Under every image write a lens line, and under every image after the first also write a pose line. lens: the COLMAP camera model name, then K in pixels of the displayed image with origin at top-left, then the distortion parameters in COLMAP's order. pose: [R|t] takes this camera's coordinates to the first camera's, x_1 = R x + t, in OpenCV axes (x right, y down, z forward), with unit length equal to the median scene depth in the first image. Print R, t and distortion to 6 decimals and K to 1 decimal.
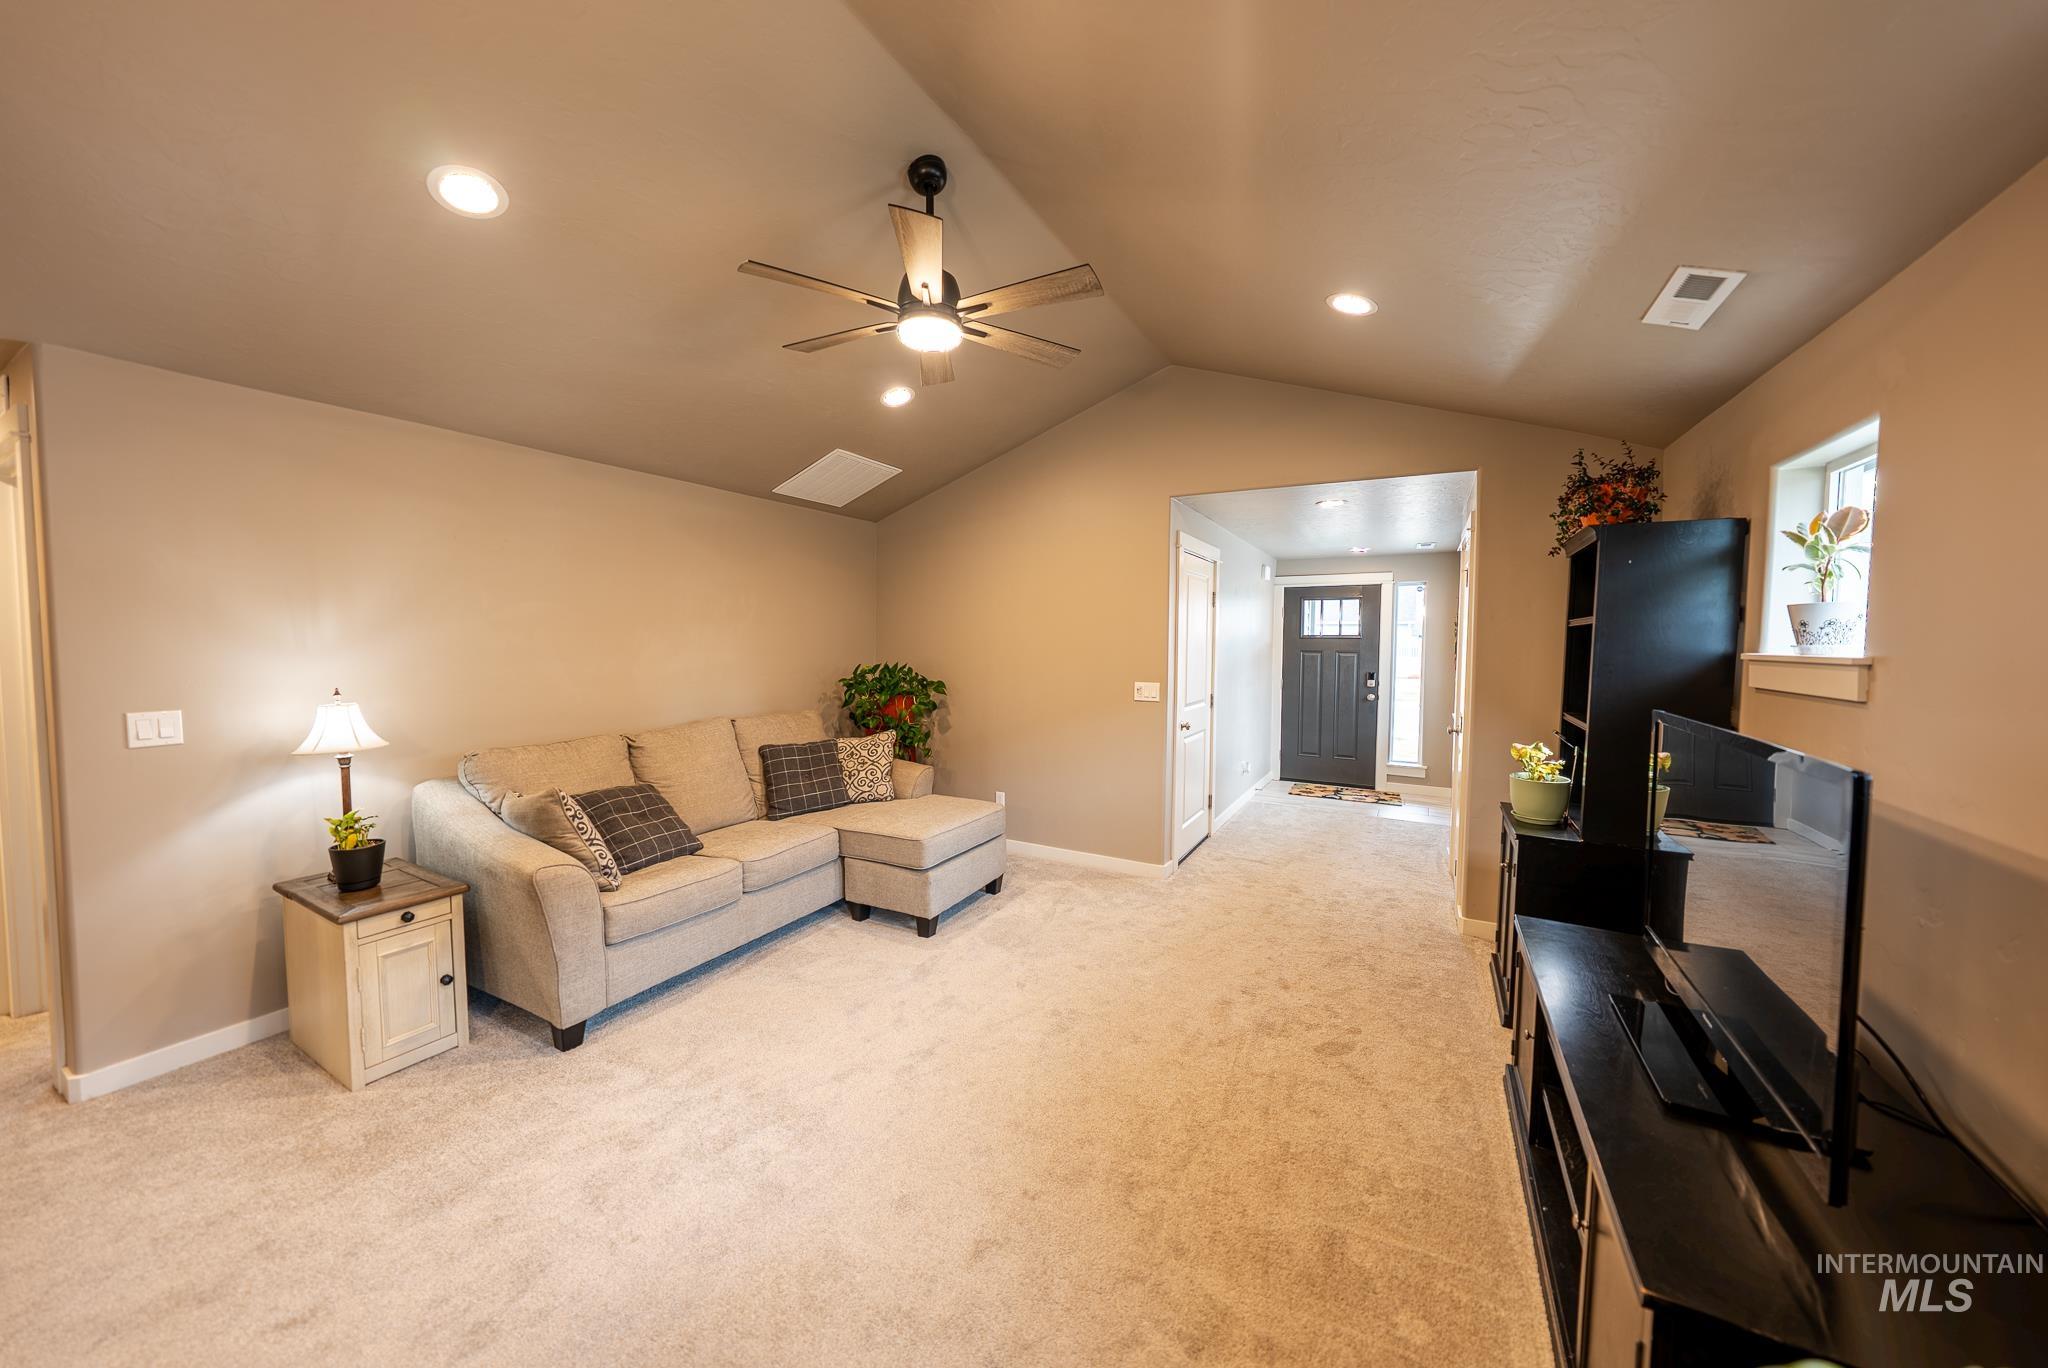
lens RADIAL K [[705.7, 0, 1024.6], [0, 705.7, 678.4], [0, 0, 1]] dist [-0.002619, 0.000170]
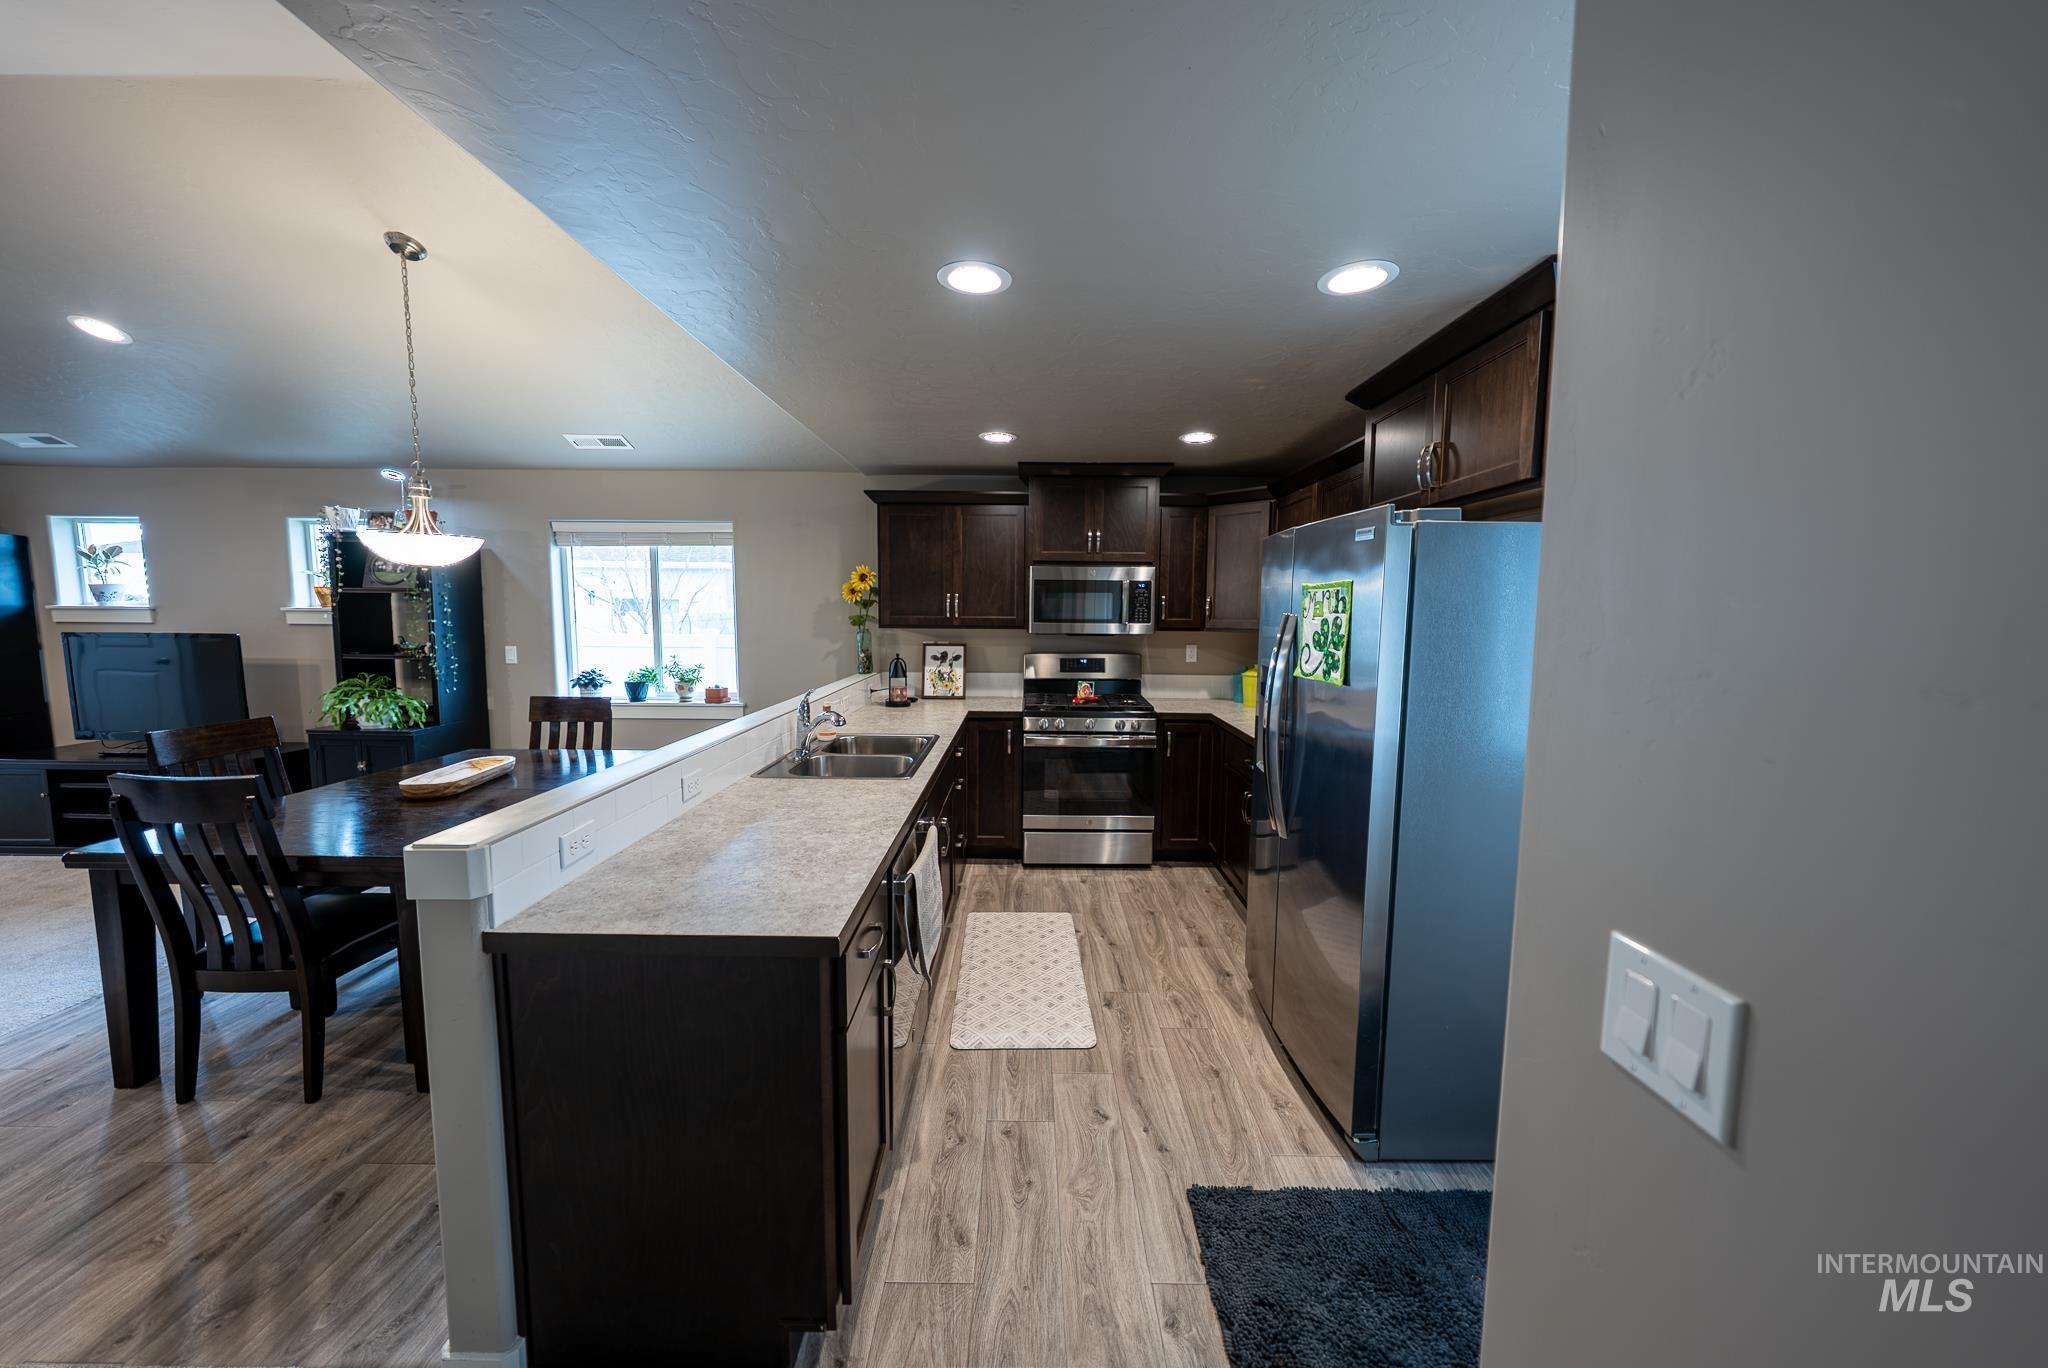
lens RADIAL K [[705.7, 0, 1027.3], [0, 705.7, 670.3], [0, 0, 1]] dist [-0.002619, 0.000170]
pose [[-0.485792, -0.090957, 0.869329, -1.731107], [0.036529, 0.991589, 0.124161, 0.000908], [-0.873311, 0.092072, -0.478383, -0.392201]]
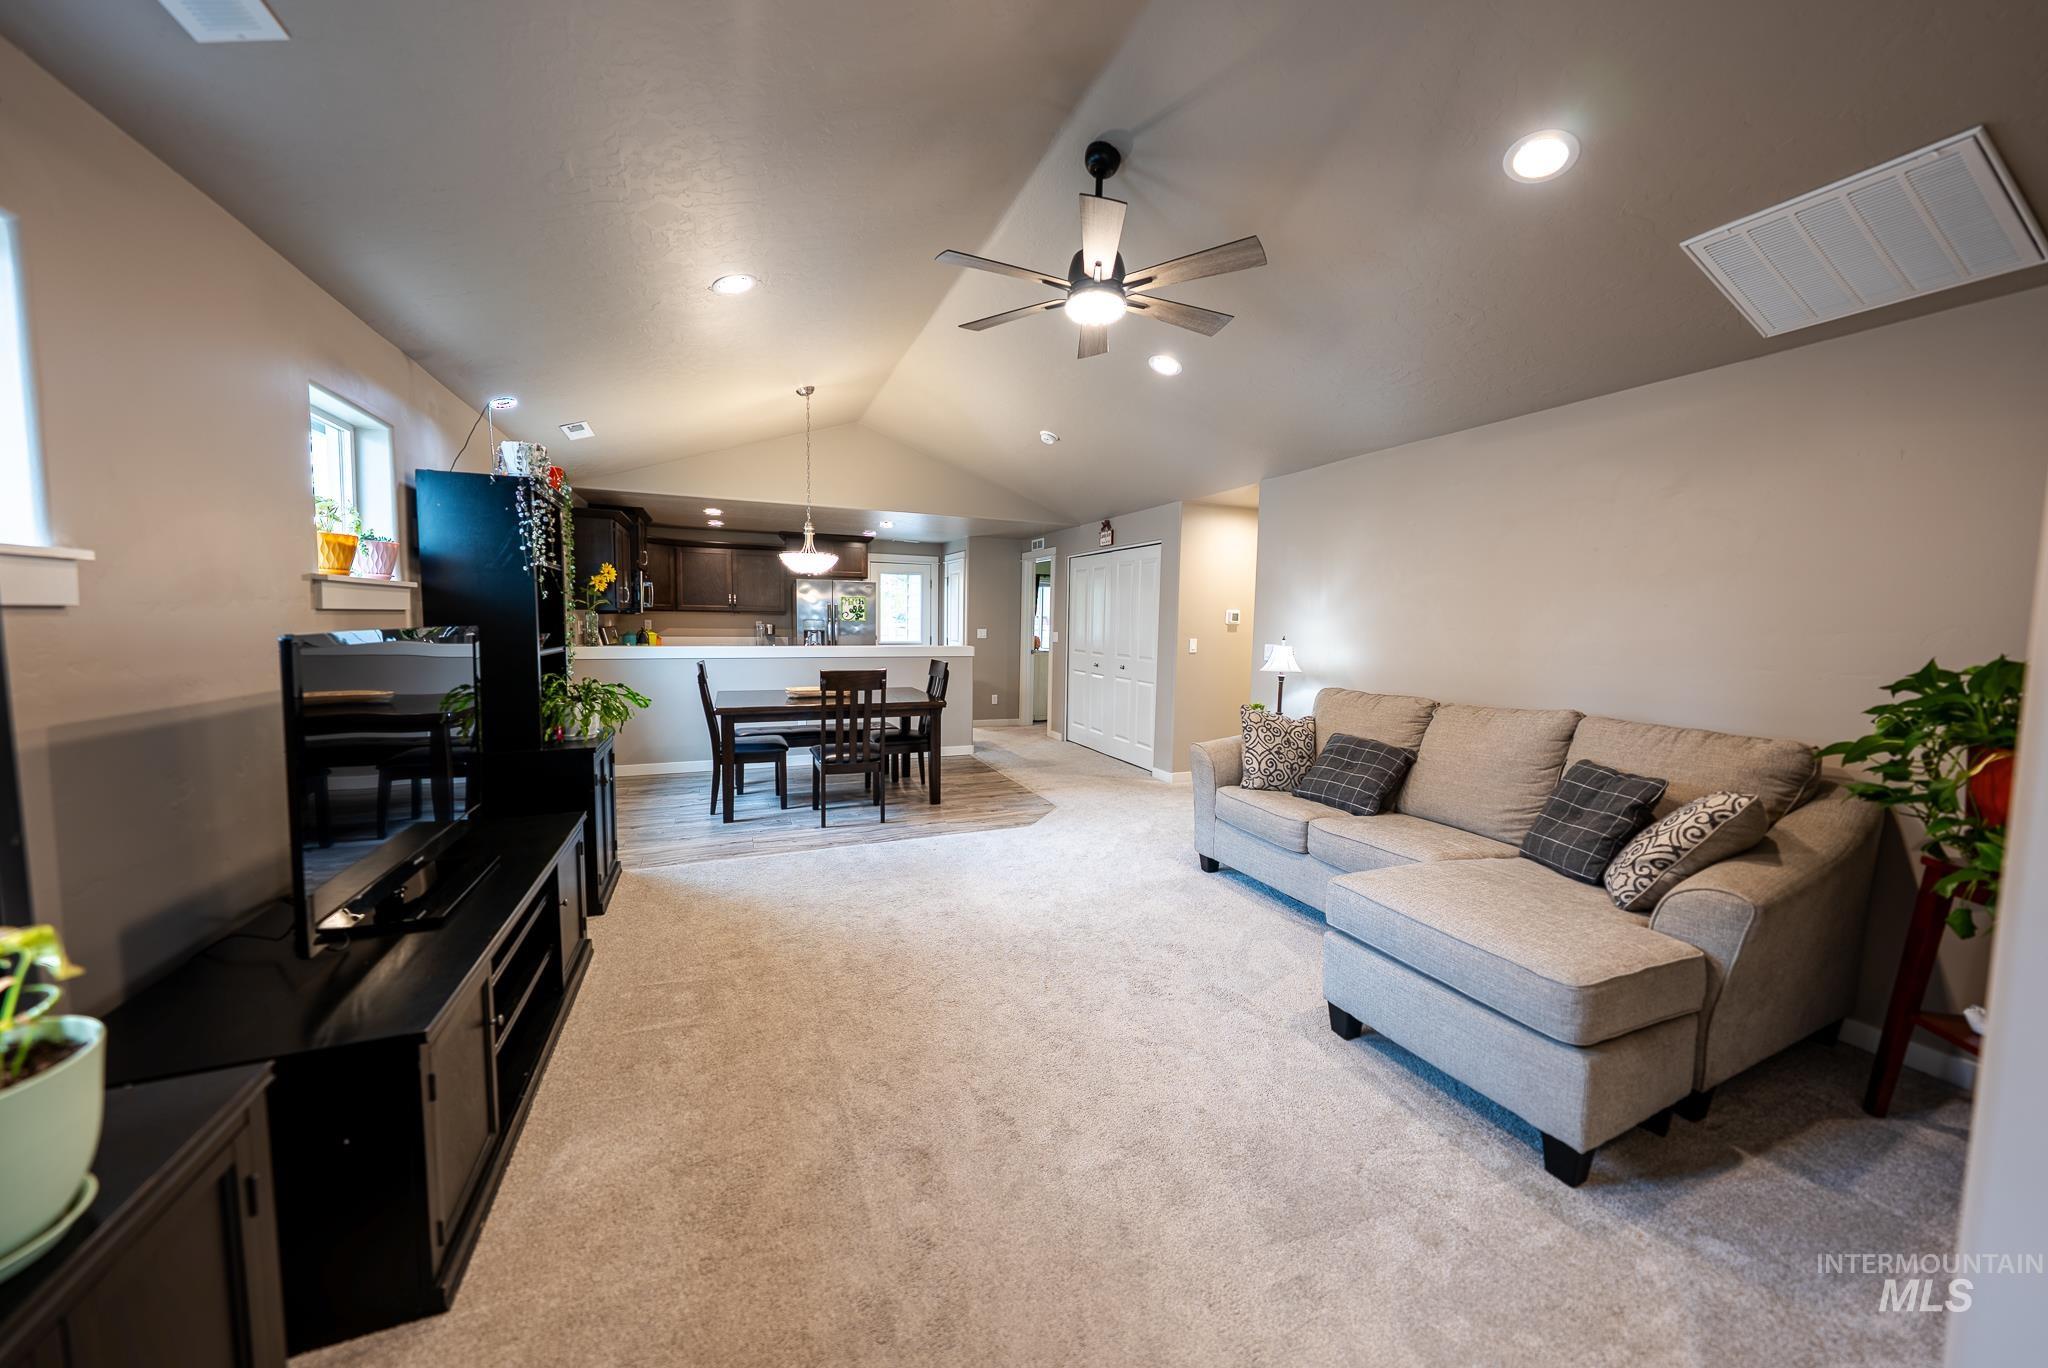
lens RADIAL K [[705.7, 0, 1026.5], [0, 705.7, 680.4], [0, 0, 1]] dist [-0.002619, 0.000170]
pose [[-0.612469, 0.047910, -0.789042, 0.701928], [-0.069454, 0.991040, 0.114087, -0.027996], [0.787438, 0.124677, -0.603653, 1.415415]]
